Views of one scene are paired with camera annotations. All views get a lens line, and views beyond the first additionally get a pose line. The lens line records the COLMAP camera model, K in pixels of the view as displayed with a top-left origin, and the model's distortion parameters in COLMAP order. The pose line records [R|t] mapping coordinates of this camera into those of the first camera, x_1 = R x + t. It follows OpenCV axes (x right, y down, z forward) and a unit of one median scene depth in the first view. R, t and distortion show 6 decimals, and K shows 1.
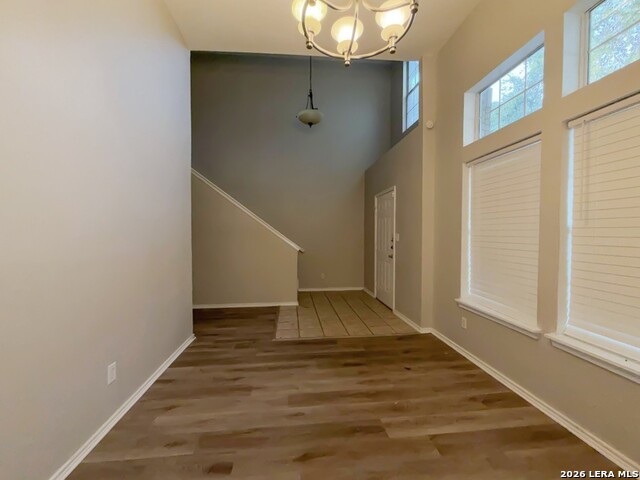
lens RADIAL K [[261.5, 0, 318.1], [0, 261.5, 239.7], [0, 0, 1]] dist [-0.004133, -0.000288]
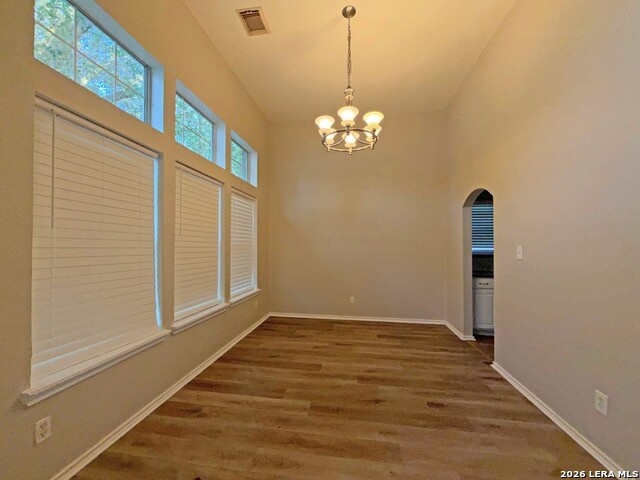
lens RADIAL K [[261.5, 0, 317.6], [0, 261.5, 241.7], [0, 0, 1]] dist [-0.004133, -0.000288]
pose [[-0.968441, 0.000644, 0.249242, -0.074360], [0.002327, 0.999976, 0.006459, -0.043432], [-0.249232, 0.006836, -0.968420, 2.021933]]
